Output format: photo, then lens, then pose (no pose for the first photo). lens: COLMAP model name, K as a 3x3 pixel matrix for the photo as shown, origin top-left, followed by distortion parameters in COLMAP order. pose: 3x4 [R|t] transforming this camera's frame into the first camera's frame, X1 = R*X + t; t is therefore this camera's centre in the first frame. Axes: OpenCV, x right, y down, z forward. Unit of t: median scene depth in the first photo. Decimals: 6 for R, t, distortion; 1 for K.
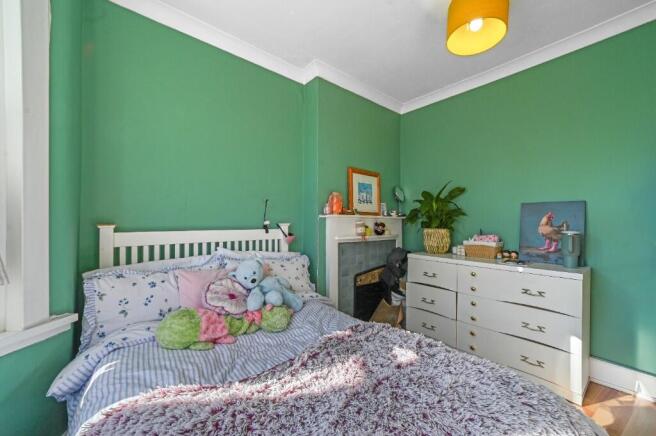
lens RADIAL K [[255.6, 0, 328.6], [0, 255.6, 221.5], [0, 0, 1]] dist [0.000582, 0.000235]
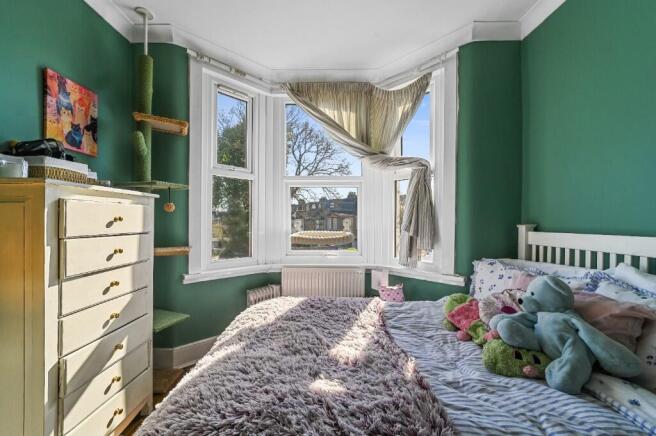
lens RADIAL K [[255.6, 0, 328.6], [0, 255.6, 221.5], [0, 0, 1]] dist [0.000582, 0.000235]
pose [[-0.633049, -0.019791, -0.773858, 0.625159], [-0.022135, 0.999727, -0.007461, 0.027178], [0.773795, 0.012406, -0.633315, 1.049677]]
